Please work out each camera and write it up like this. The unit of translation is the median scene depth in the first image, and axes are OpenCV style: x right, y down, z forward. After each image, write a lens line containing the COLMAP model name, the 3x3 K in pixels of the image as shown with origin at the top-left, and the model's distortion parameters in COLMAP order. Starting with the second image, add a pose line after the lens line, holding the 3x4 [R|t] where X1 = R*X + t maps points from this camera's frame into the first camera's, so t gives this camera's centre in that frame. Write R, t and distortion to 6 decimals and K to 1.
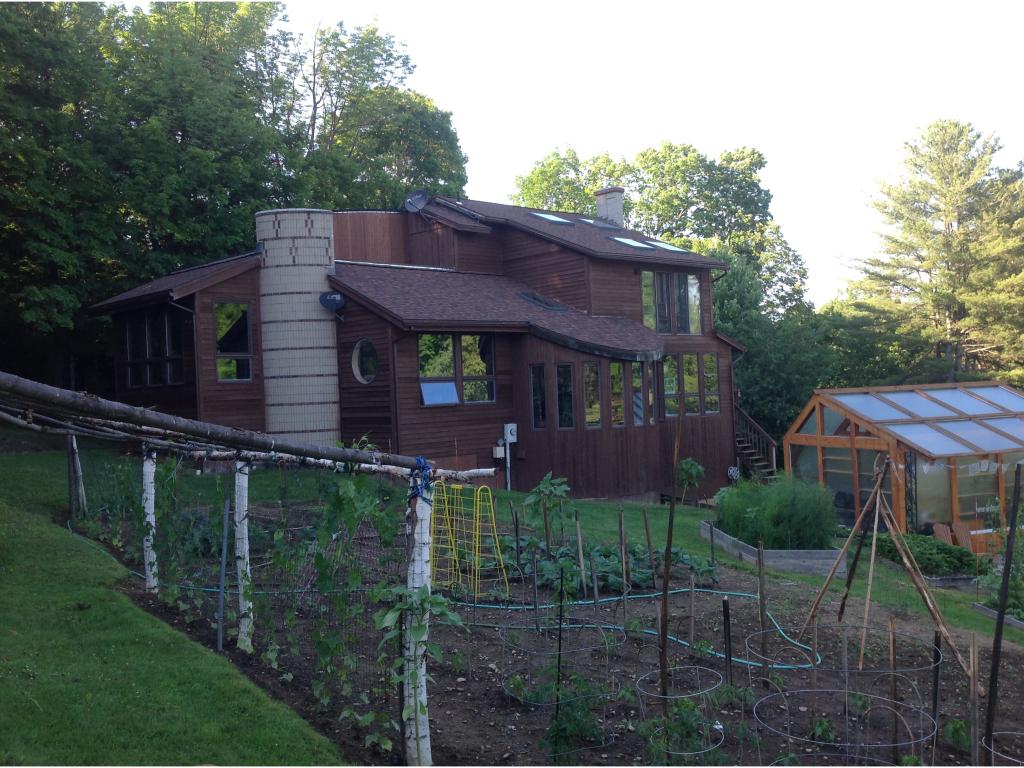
lens RADIAL K [[970.6, 0, 512.0], [0, 970.6, 384.0], [0, 0, 1]] dist [0.116089, -0.000279]
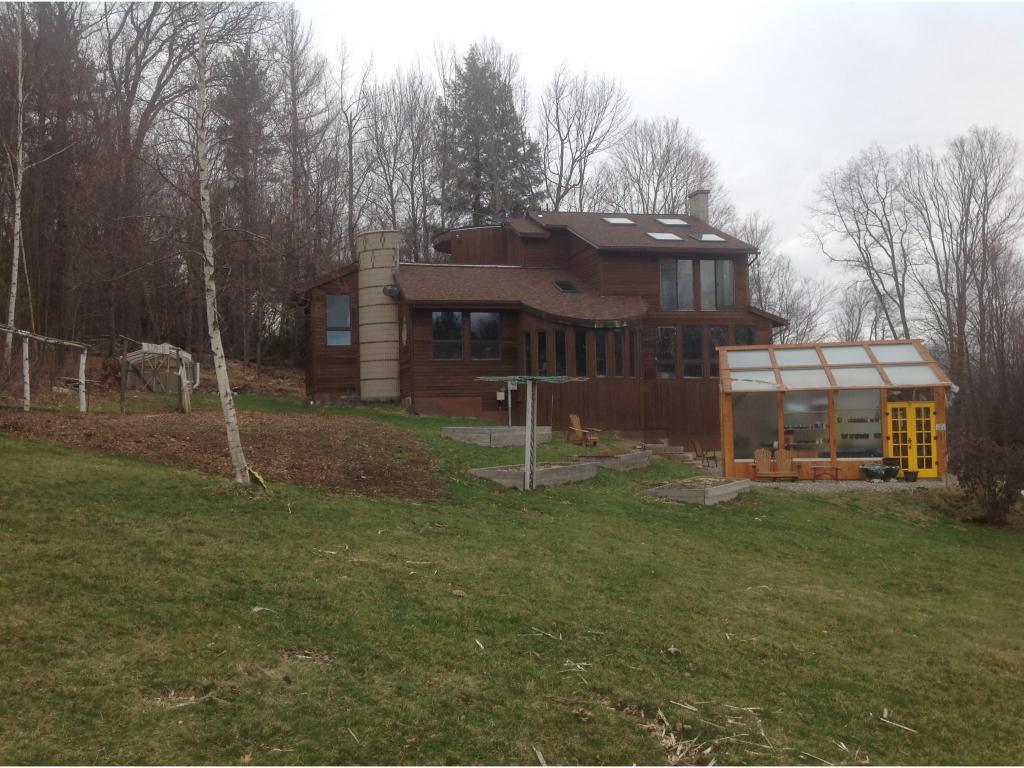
lens RADIAL K [[970.6, 0, 512.0], [0, 970.6, 384.0], [0, 0, 1]] dist [0.116089, -0.000279]
pose [[0.864759, 0.006370, -0.502147, 0.694026], [-0.014527, 0.999818, -0.012334, 0.069979], [0.501977, 0.017960, 0.864694, -0.181838]]
